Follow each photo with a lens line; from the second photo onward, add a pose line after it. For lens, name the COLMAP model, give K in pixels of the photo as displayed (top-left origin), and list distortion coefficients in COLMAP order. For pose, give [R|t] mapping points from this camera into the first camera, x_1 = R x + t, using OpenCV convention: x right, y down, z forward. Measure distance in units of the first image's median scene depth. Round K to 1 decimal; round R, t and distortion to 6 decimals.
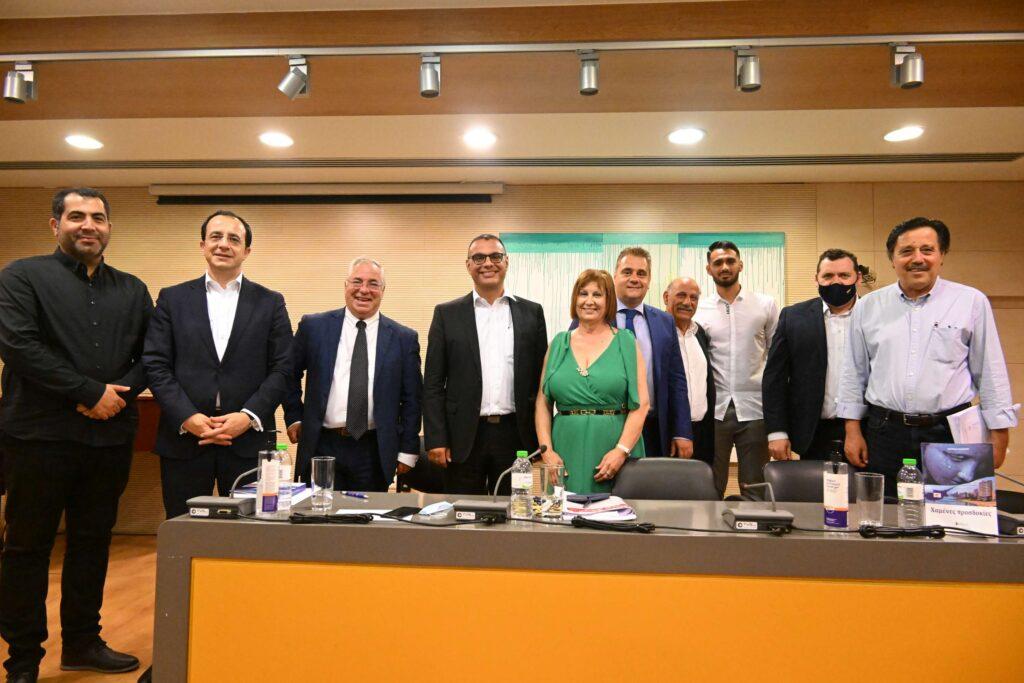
lens RADIAL K [[563.7, 0, 575.3], [0, 563.7, 341.8], [0, 0, 1]] dist [-0.002336, -0.011906]
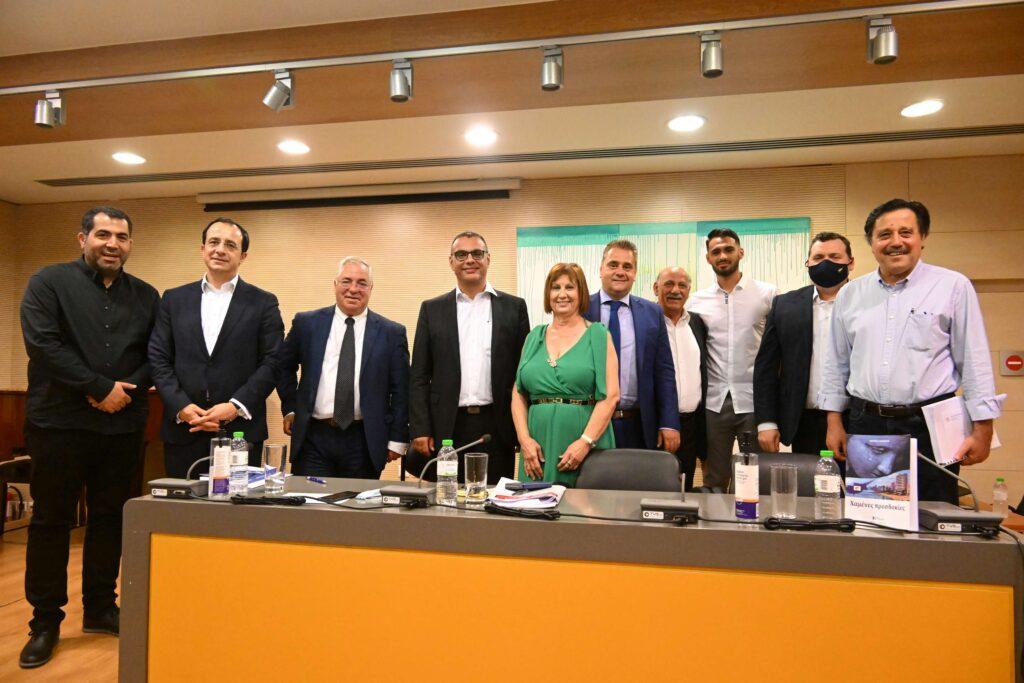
lens RADIAL K [[563.7, 0, 575.3], [0, 563.7, 341.8], [0, 0, 1]] dist [-0.002336, -0.011906]
pose [[0.994130, -0.012626, -0.107454, 0.167462], [0.014264, 0.999793, 0.014487, -0.000588], [0.107249, -0.015935, 0.994105, -0.009381]]
